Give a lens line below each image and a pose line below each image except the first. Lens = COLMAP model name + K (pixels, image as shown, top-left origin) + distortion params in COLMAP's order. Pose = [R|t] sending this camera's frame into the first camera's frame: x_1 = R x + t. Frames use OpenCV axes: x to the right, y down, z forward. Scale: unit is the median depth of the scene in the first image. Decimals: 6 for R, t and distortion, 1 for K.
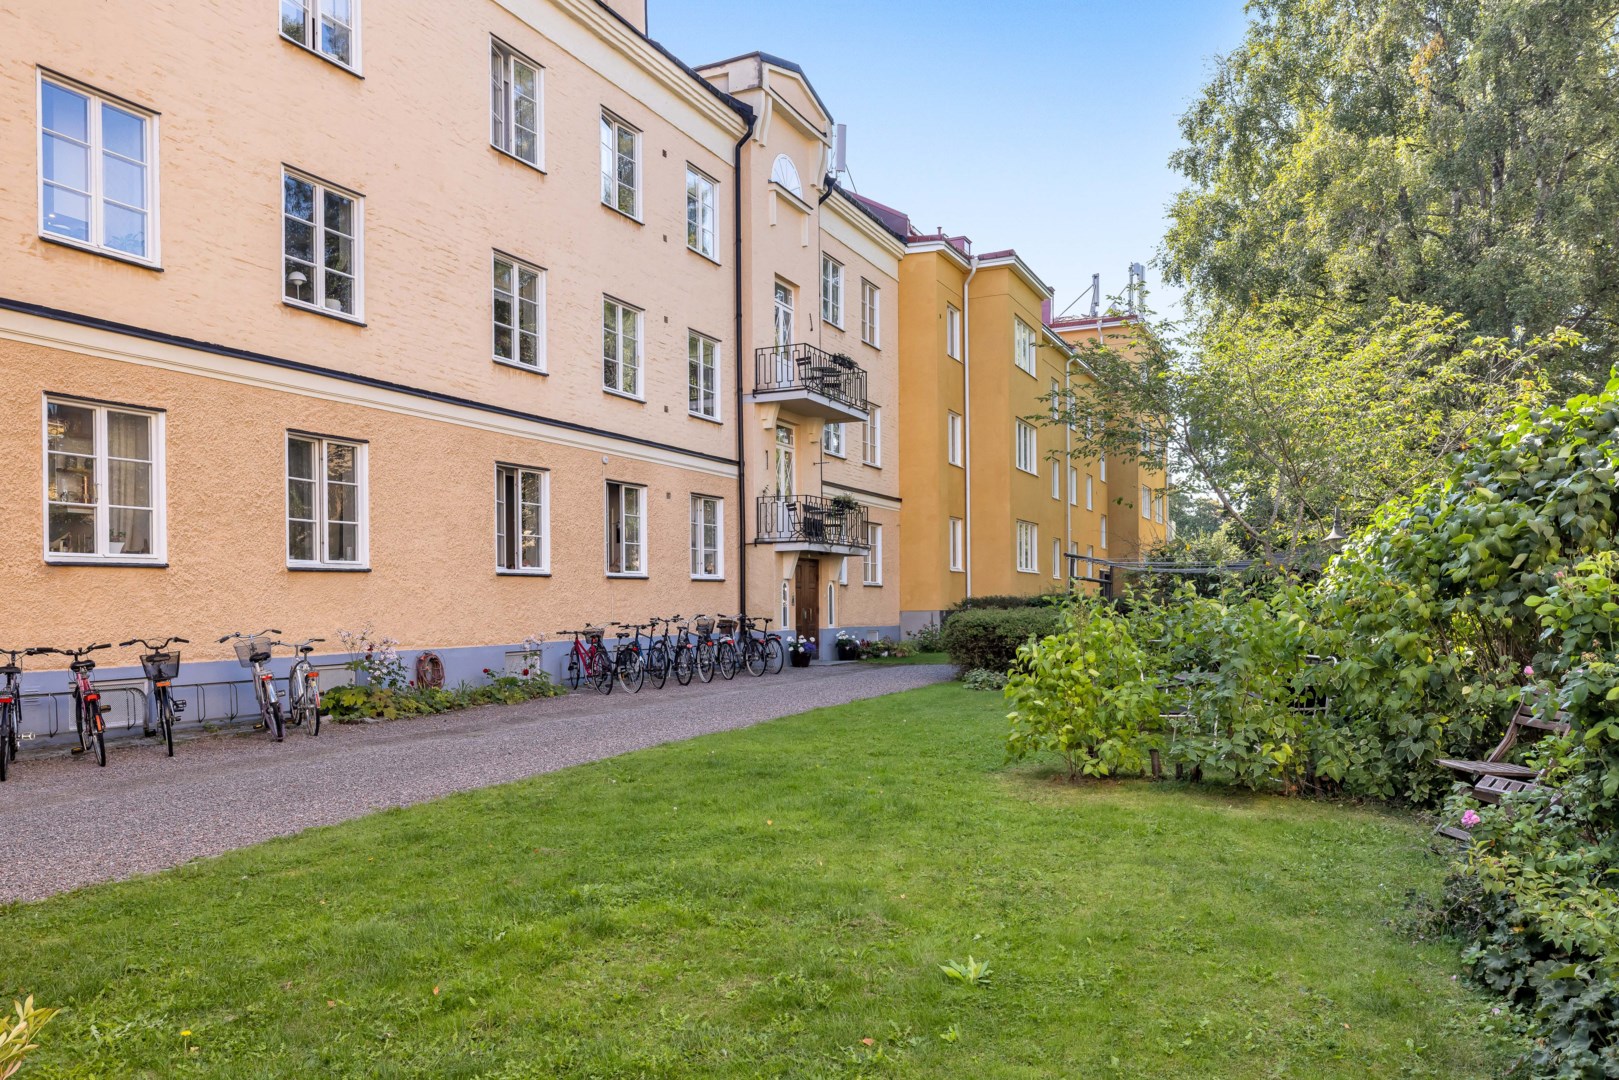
lens RADIAL K [[1149.8, 0, 809.1], [0, 1149.8, 615.6], [0, 0, 1]] dist [-0.059086, -0.001129]
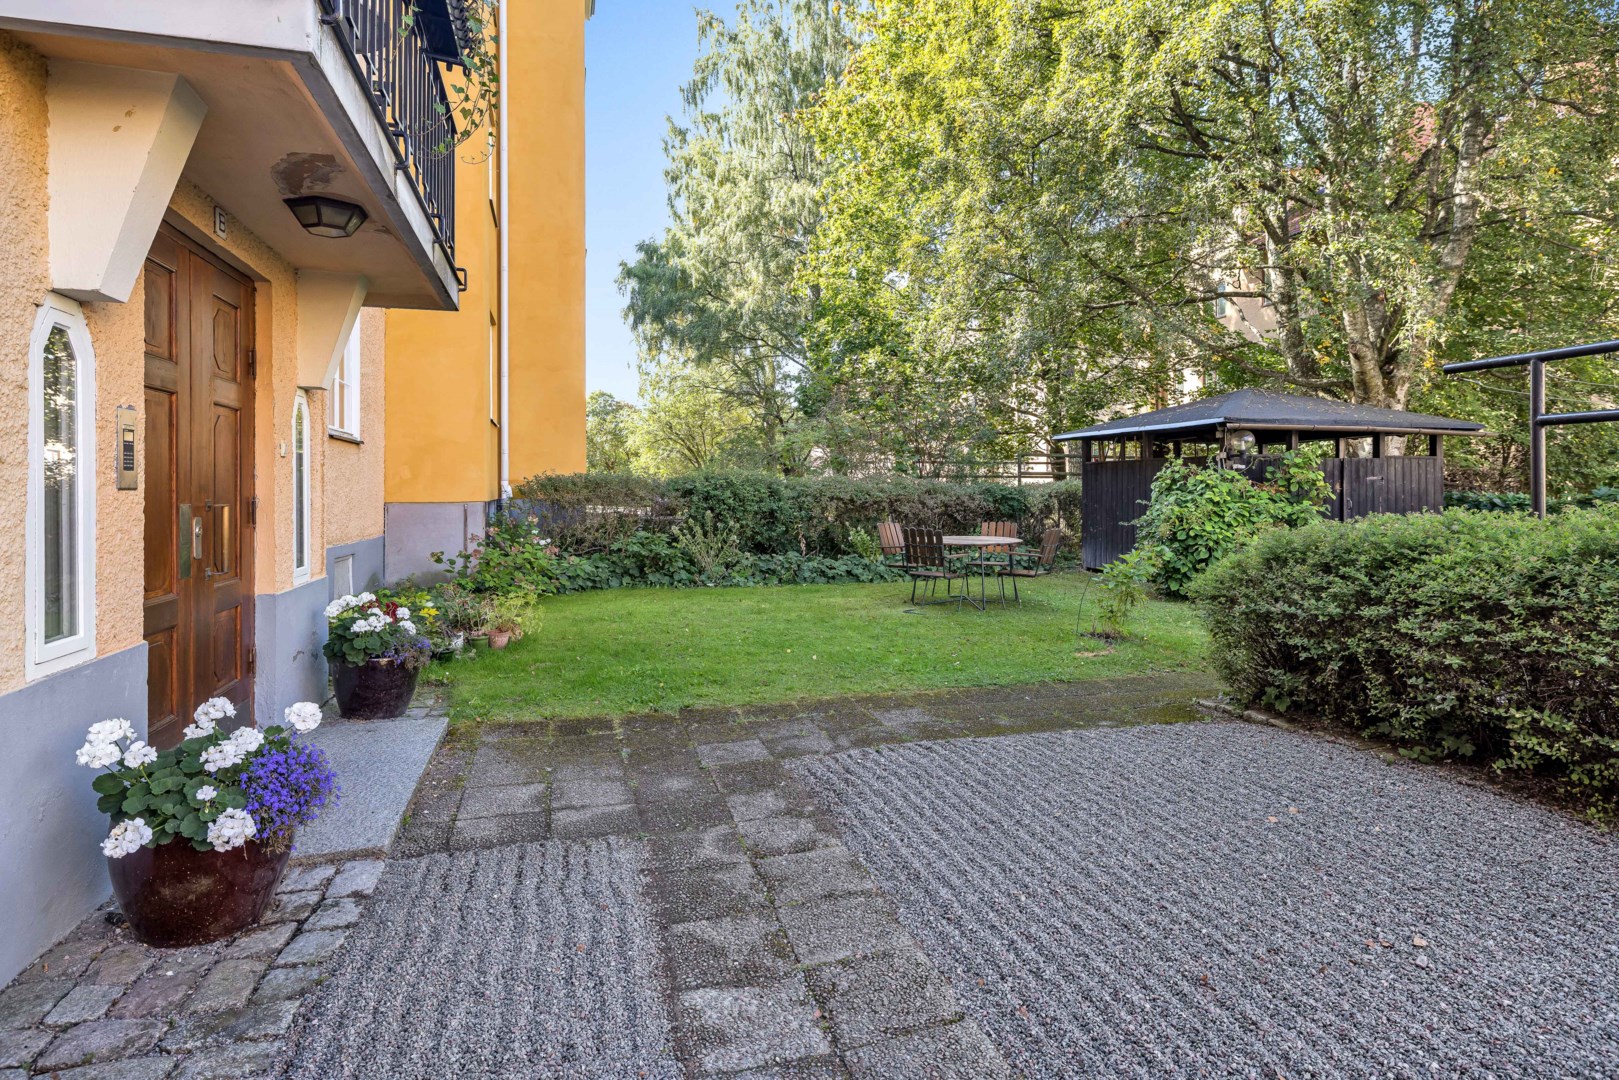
lens RADIAL K [[856.4, 0, 810.5], [0, 856.4, 496.3], [0, 0, 1]] dist [-0.000425, 0.000046]
pose [[0.751258, 0.009300, 0.659944, -0.015020], [-0.005738, 0.999955, -0.007559, -0.005159], [-0.659984, 0.001892, 0.751277, 0.618542]]
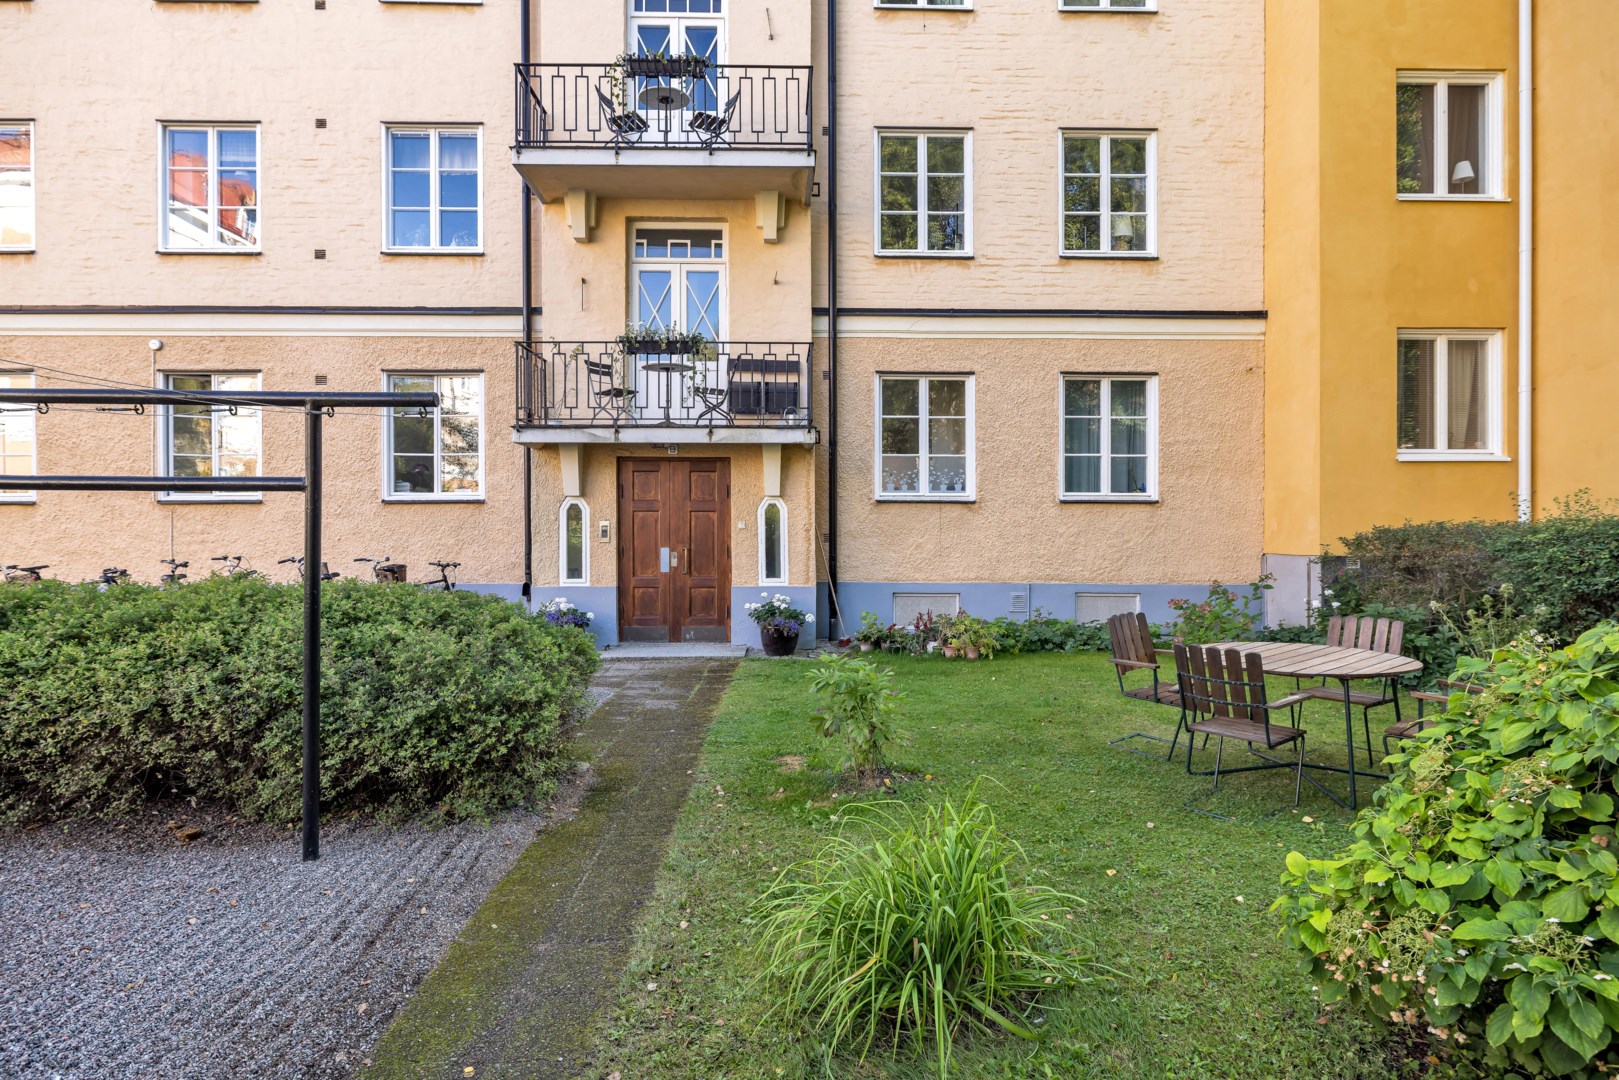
lens RADIAL K [[879.0, 0, 809.5], [0, 879.0, 540.0], [0, 0, 1]] dist [0.000842, 0.000016]
pose [[0.440590, 0.008937, -0.897664, 0.302260], [-0.011420, 0.999925, 0.004350, -0.009207], [0.897636, 0.008334, 0.440659, 0.651176]]
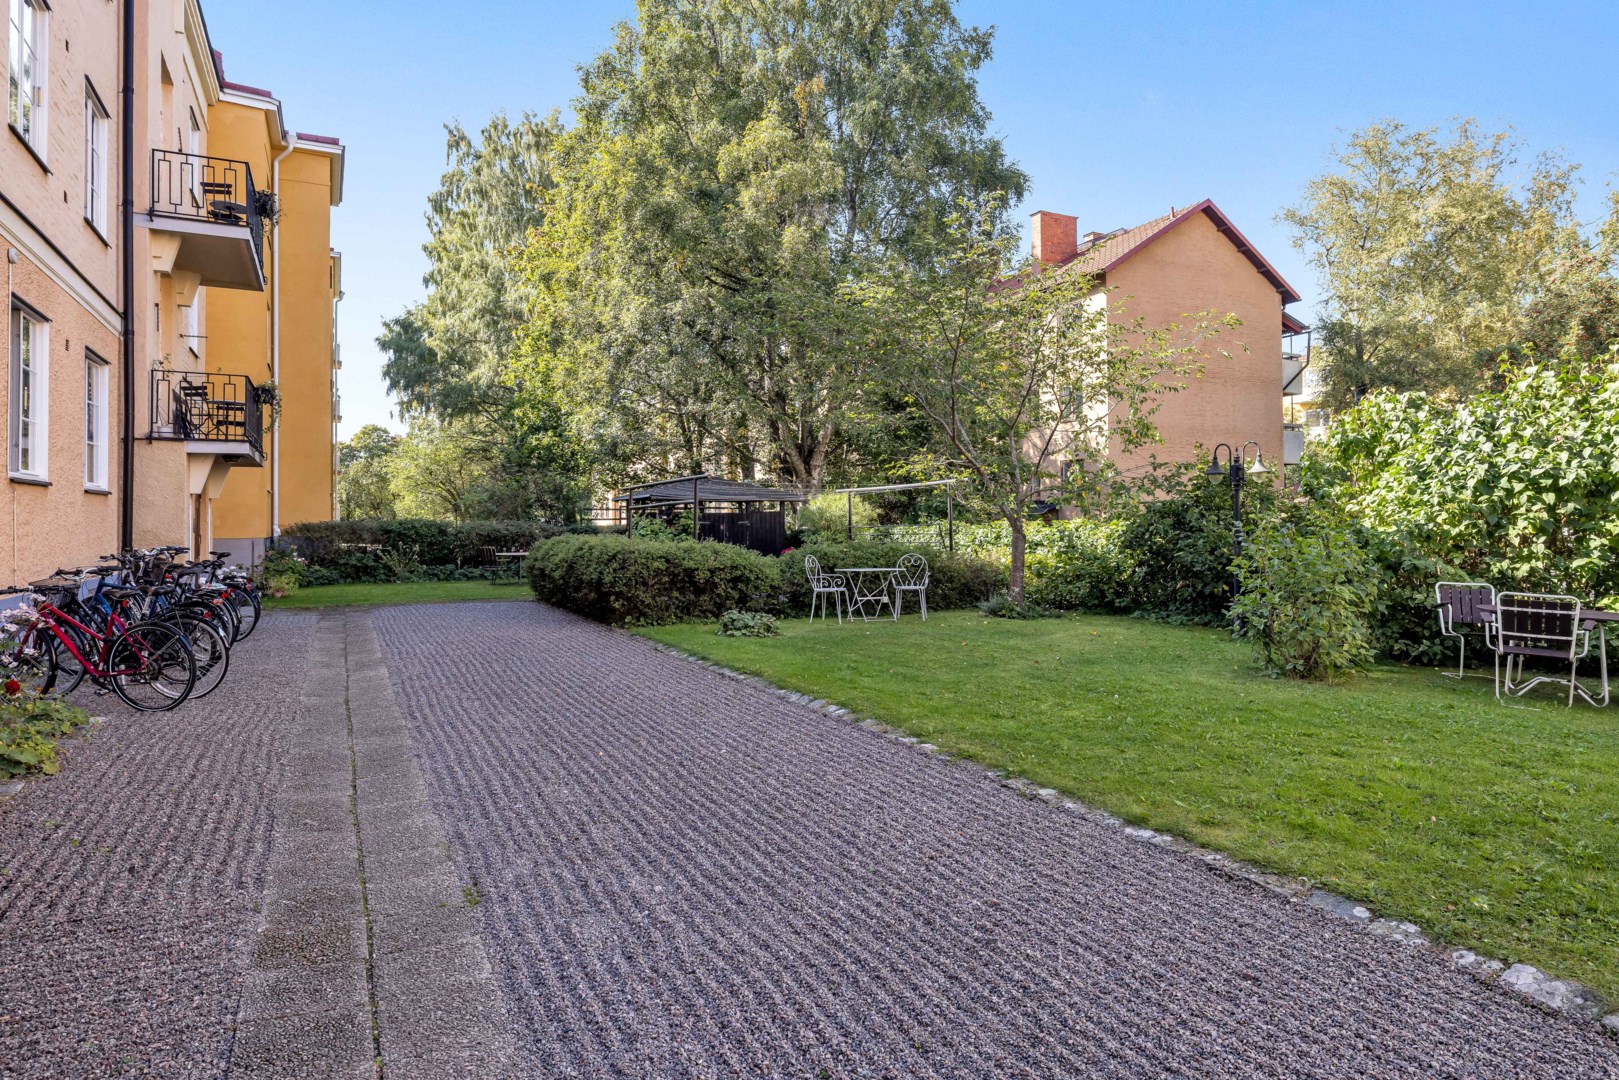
lens RADIAL K [[920.9, 0, 807.9], [0, 920.9, 519.9], [0, 0, 1]] dist [0.001886, 0.000587]
pose [[0.611463, 0.015300, 0.791125, -0.166393], [0.003678, 0.999747, -0.022178, -0.001735], [-0.791265, 0.016471, 0.611252, 0.261484]]
